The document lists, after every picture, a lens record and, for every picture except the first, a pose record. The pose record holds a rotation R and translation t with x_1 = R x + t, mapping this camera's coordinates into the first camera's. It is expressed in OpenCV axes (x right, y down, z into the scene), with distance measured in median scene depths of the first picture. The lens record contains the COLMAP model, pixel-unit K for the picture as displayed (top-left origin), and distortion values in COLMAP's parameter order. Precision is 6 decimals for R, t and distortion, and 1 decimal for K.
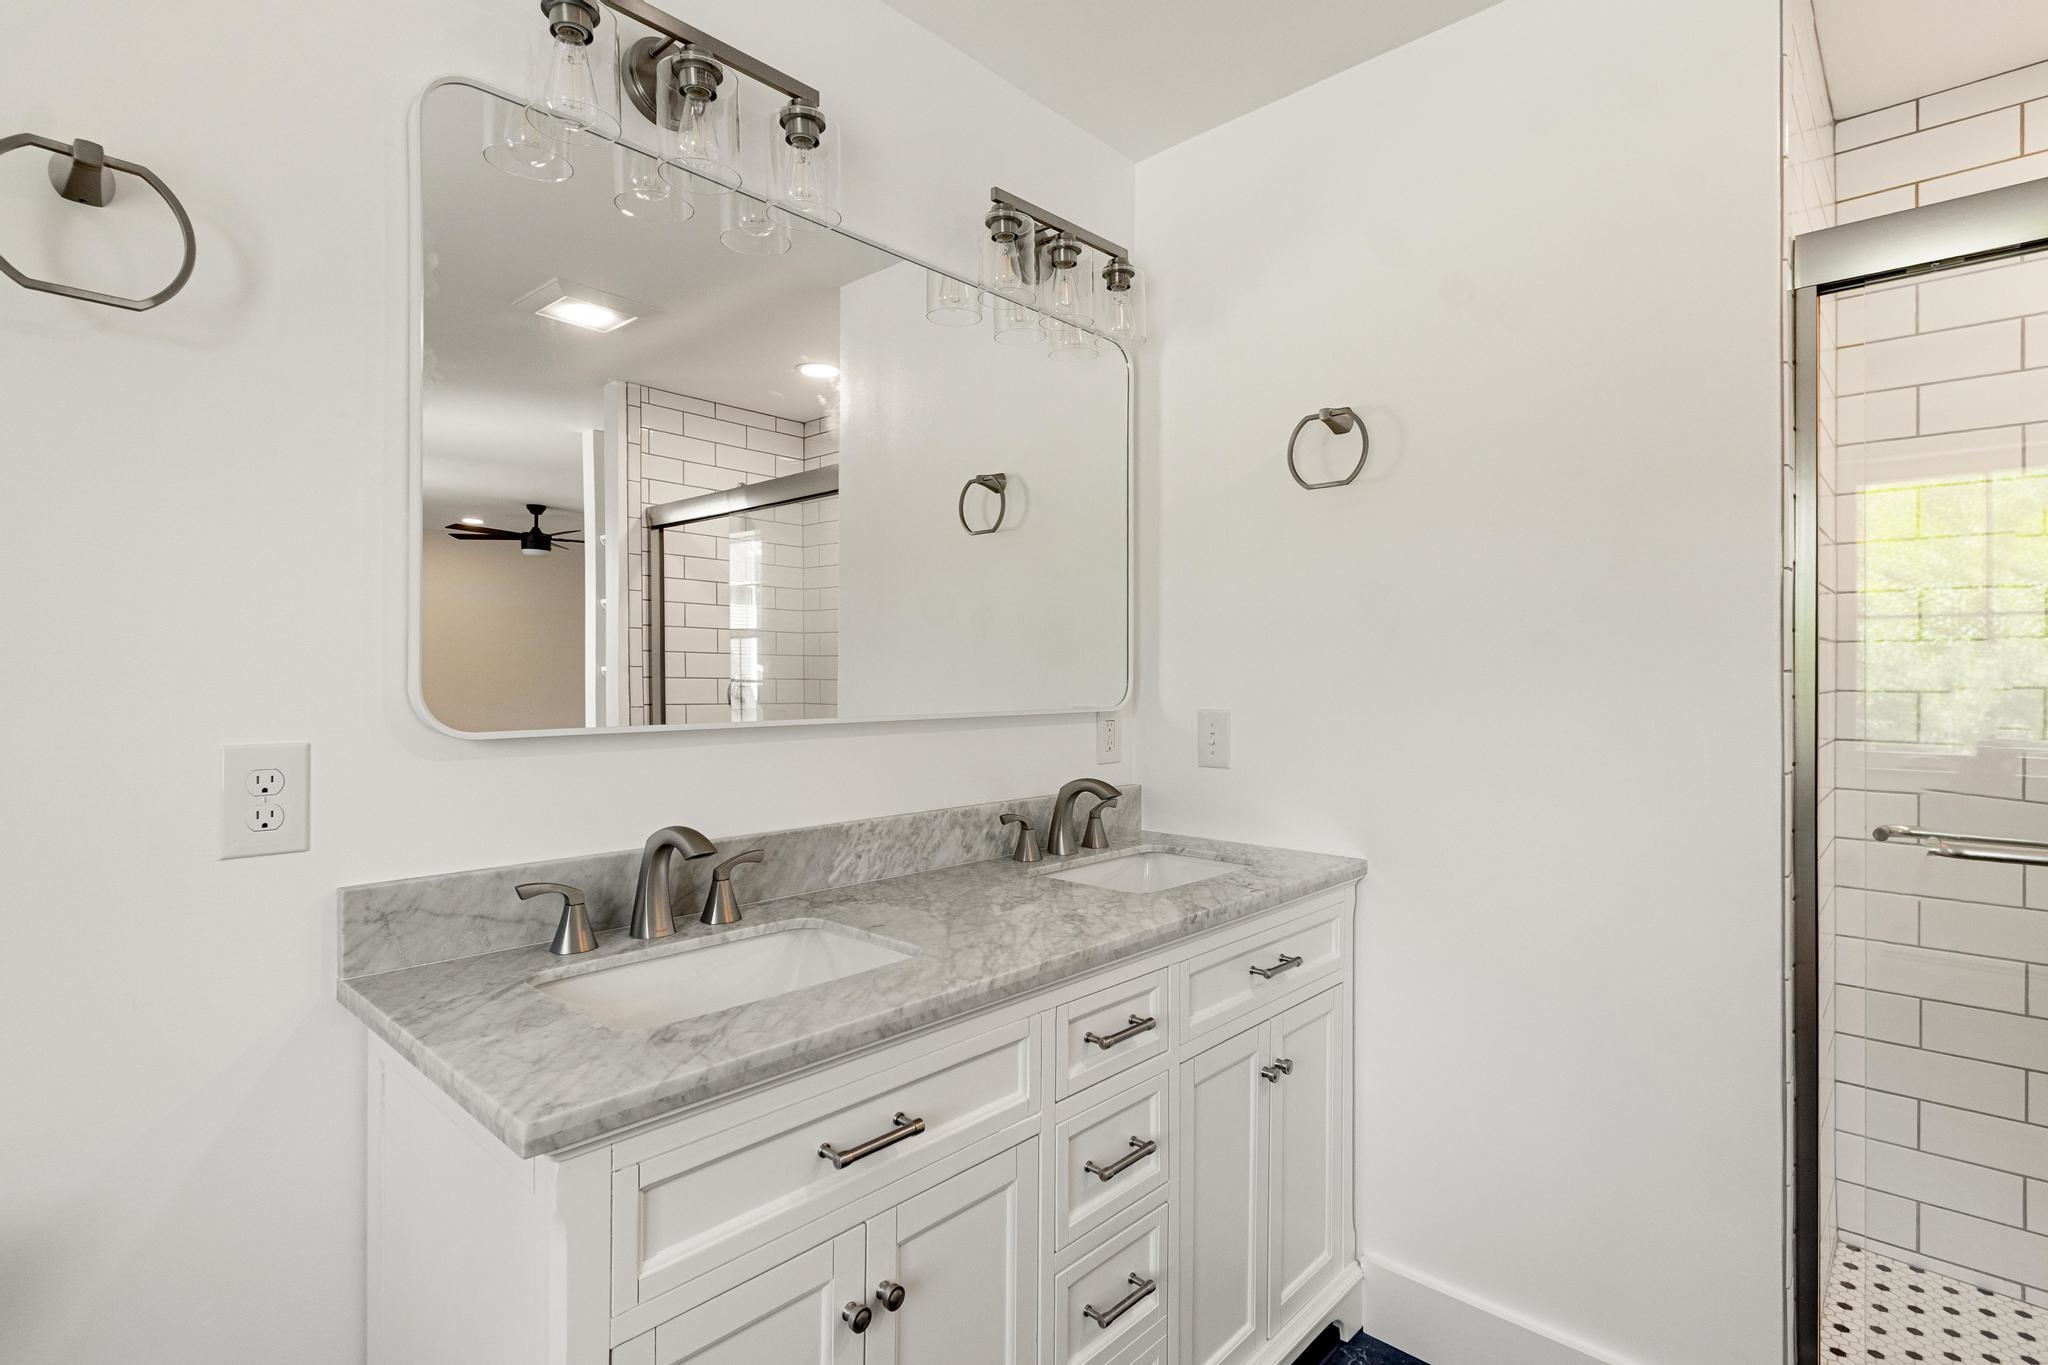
lens RADIAL K [[971.1, 0, 1019.7], [0, 971.1, 689.4], [0, 0, 1]] dist [-0.000977, -0.000213]
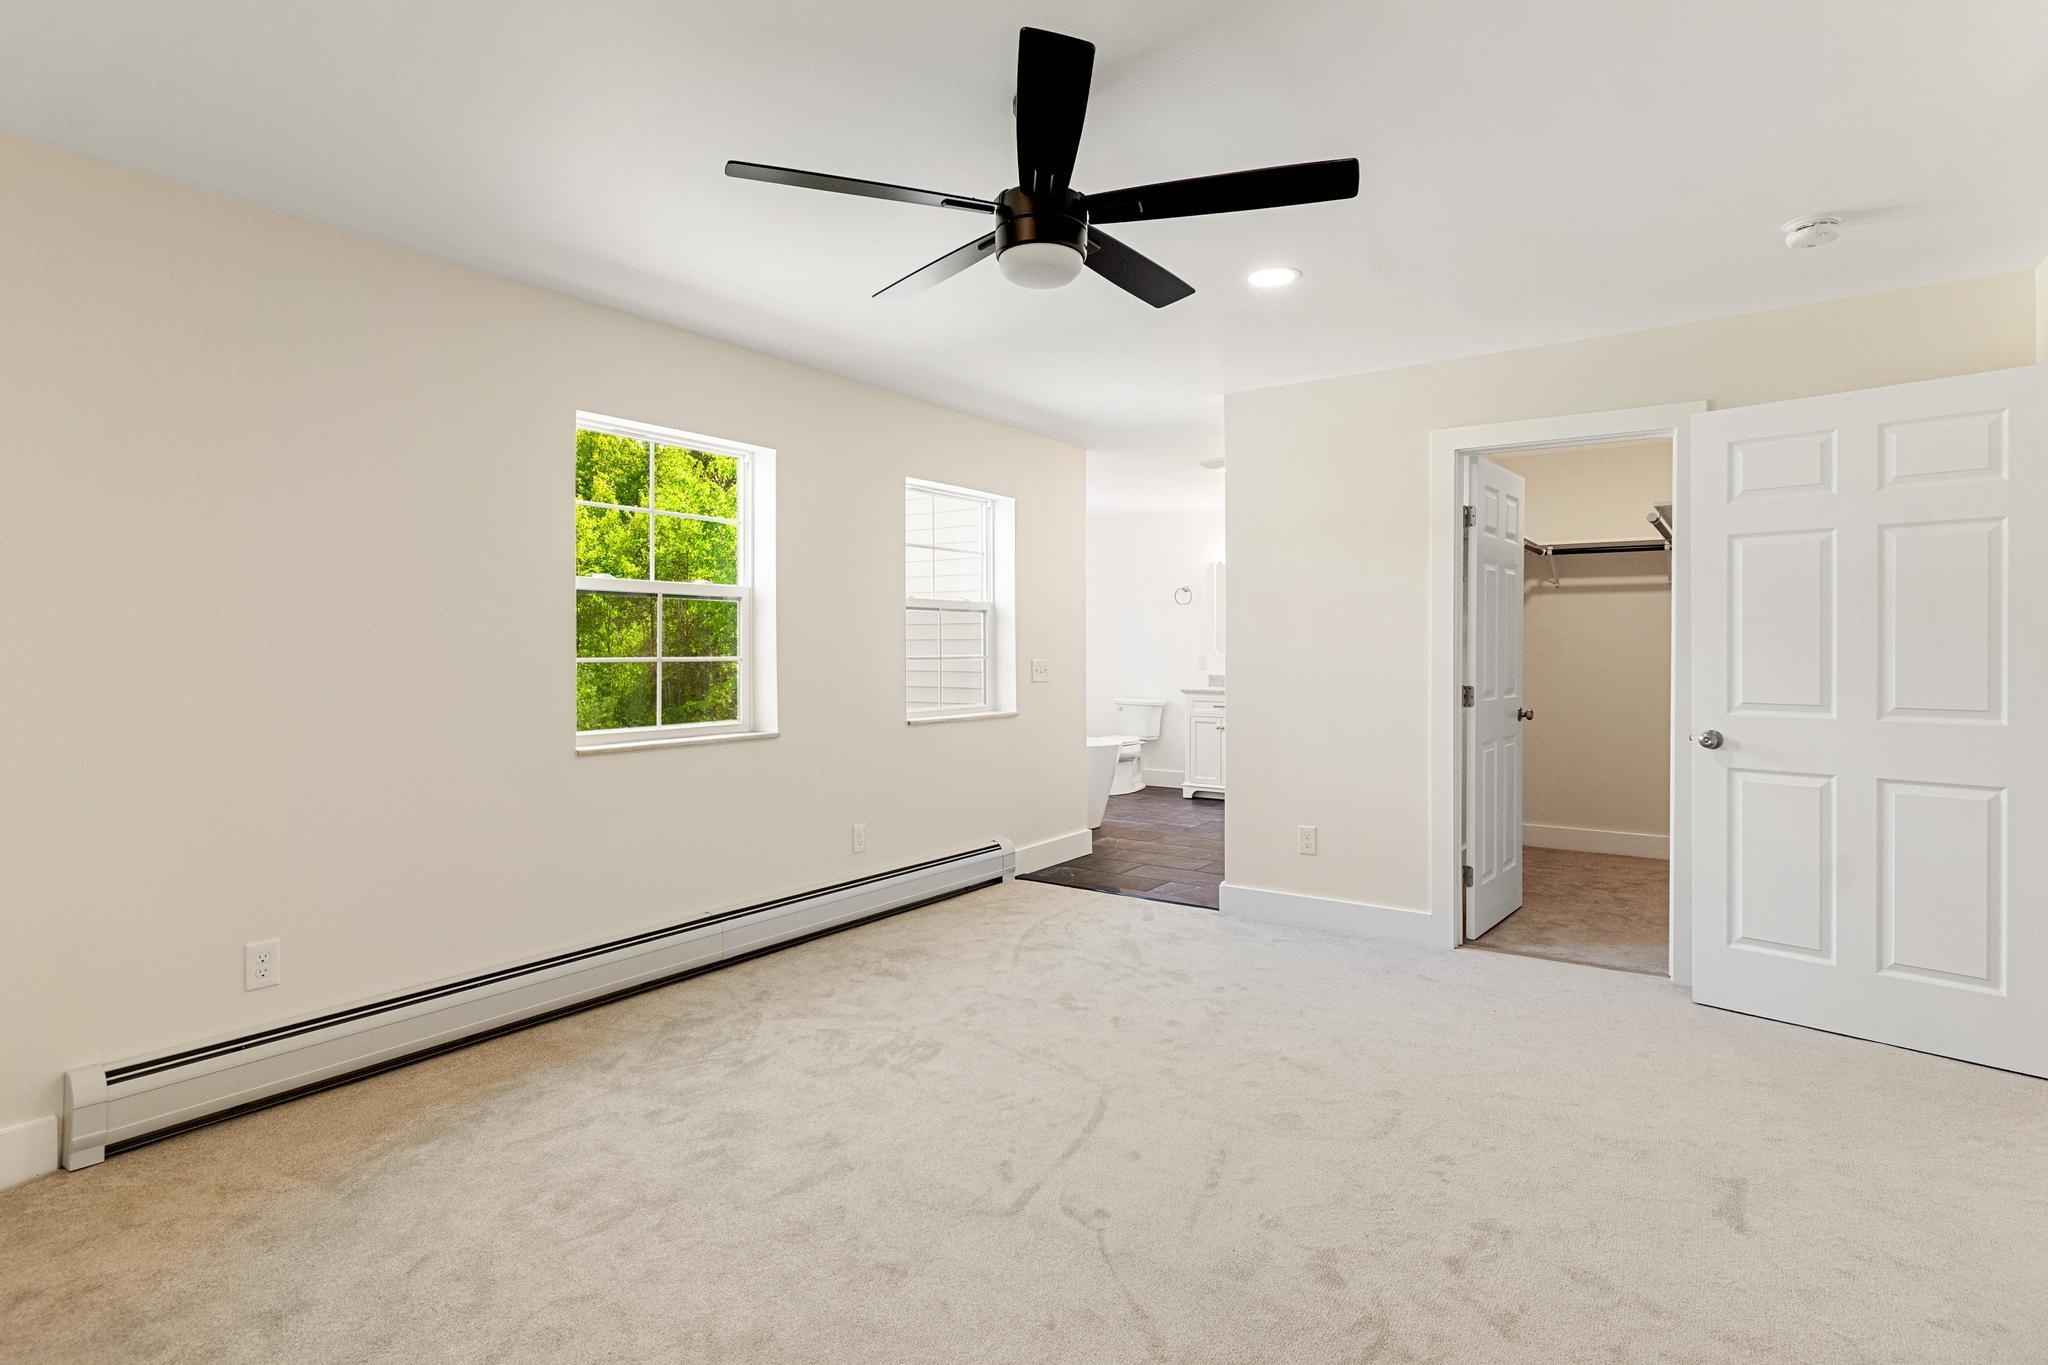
lens RADIAL K [[1053.5, 0, 1015.6], [0, 1053.5, 647.1], [0, 0, 1]] dist [0.001902, -0.000712]
pose [[0.142226, 0.012757, -0.989752, 5.215057], [-0.014519, 0.999836, 0.010801, -0.044477], [0.989728, 0.012834, 0.142388, -1.193548]]
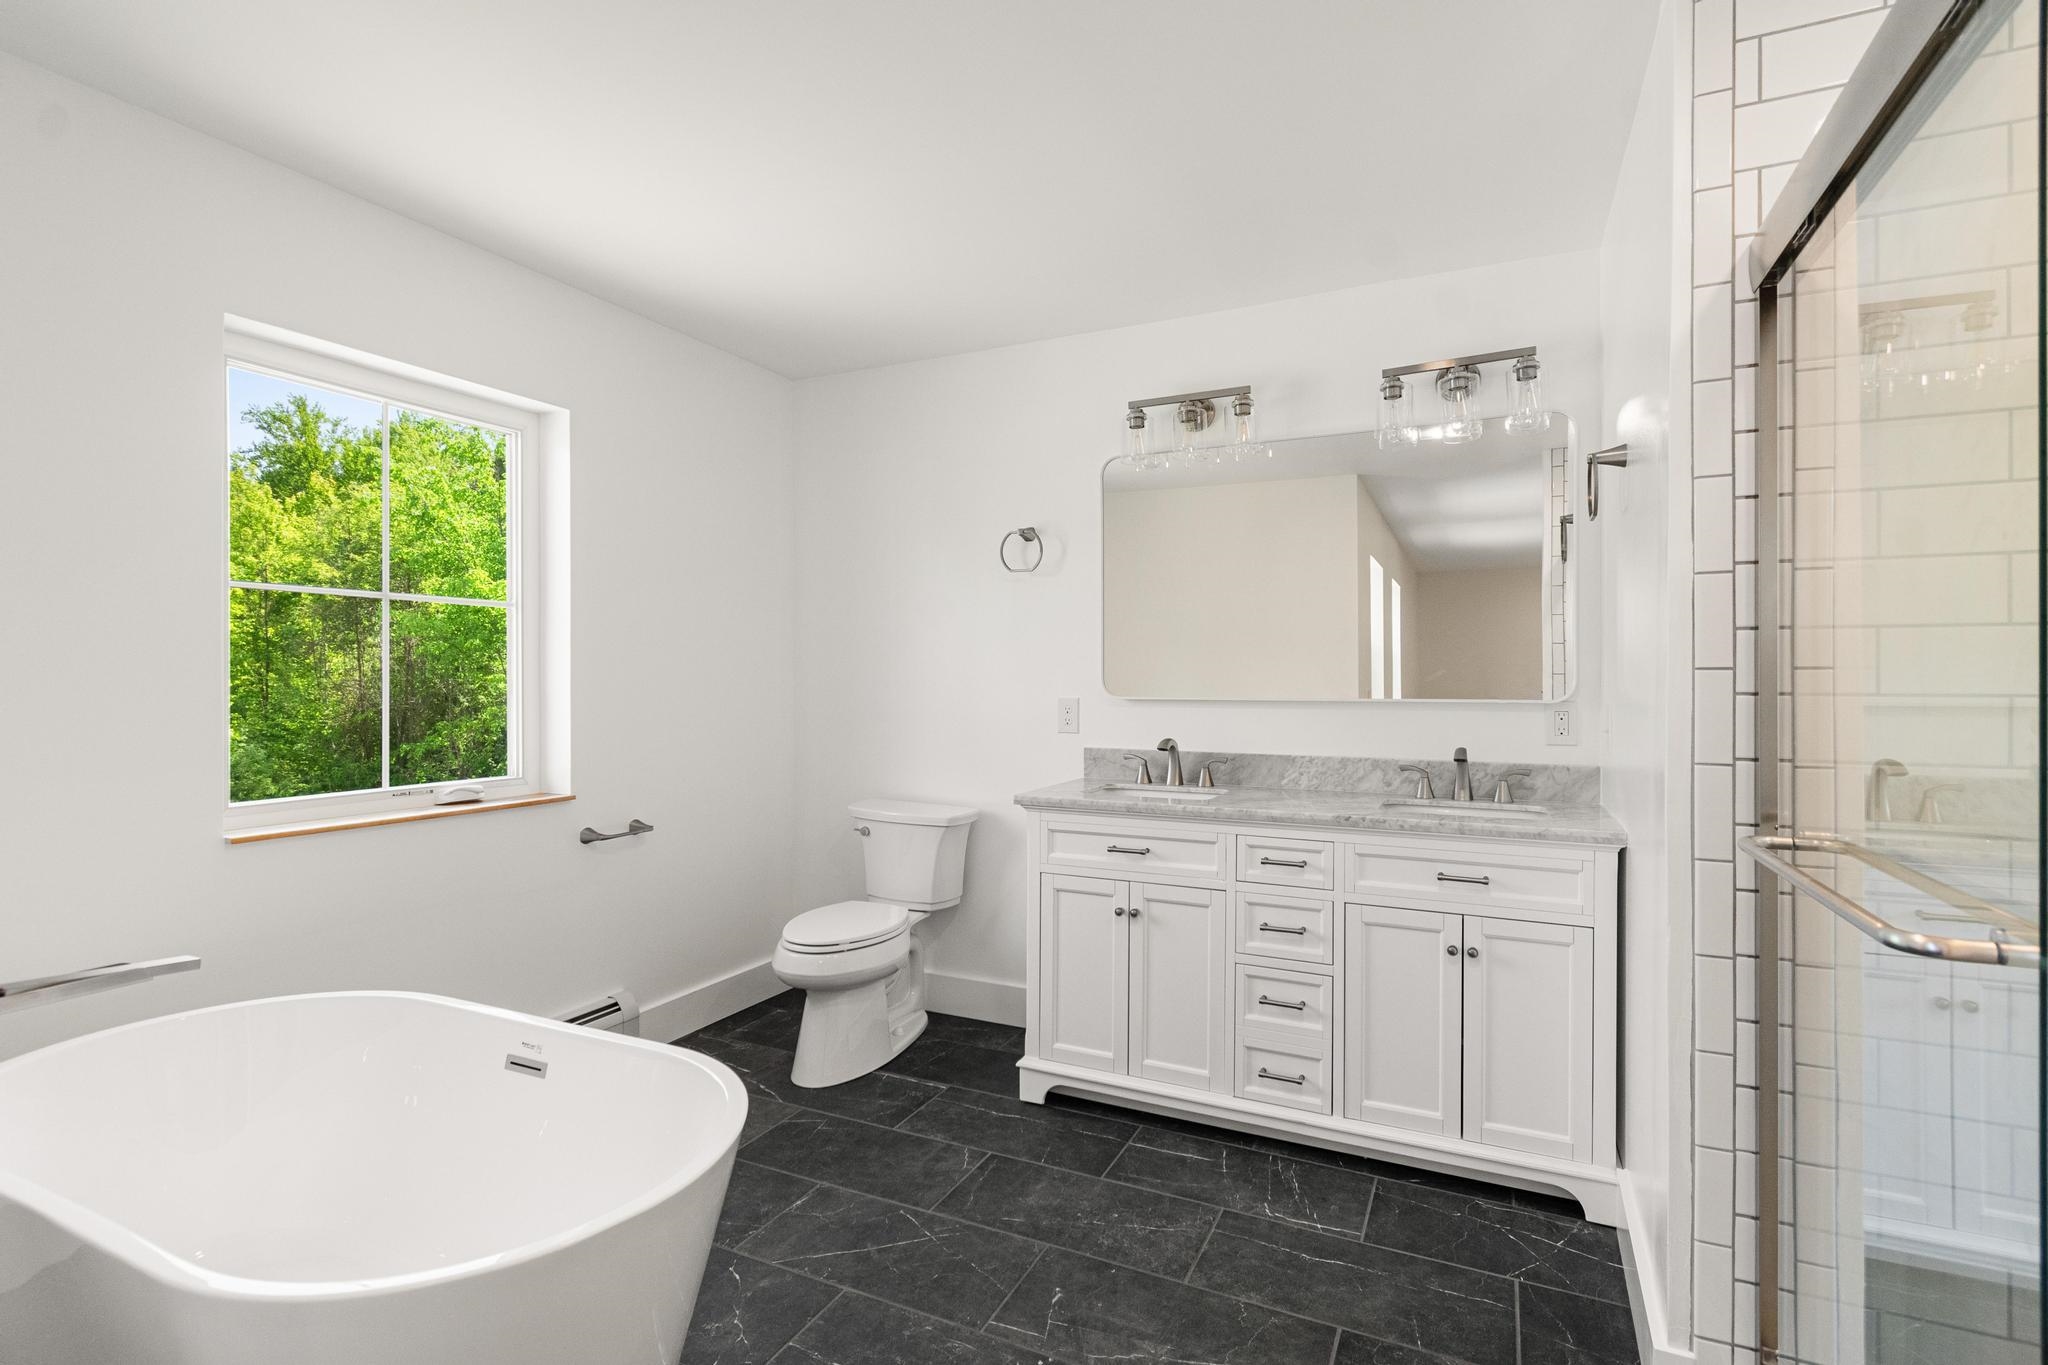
lens RADIAL K [[951.3, 0, 1024.0], [0, 951.3, 682.5], [0, 0, 1]] dist [-0.001184, -0.000076]
pose [[0.305363, 0.008962, -0.952194, 1.494431], [-0.011966, 0.999913, 0.005574, -0.004699], [0.952161, 0.009692, 0.305443, -0.050139]]
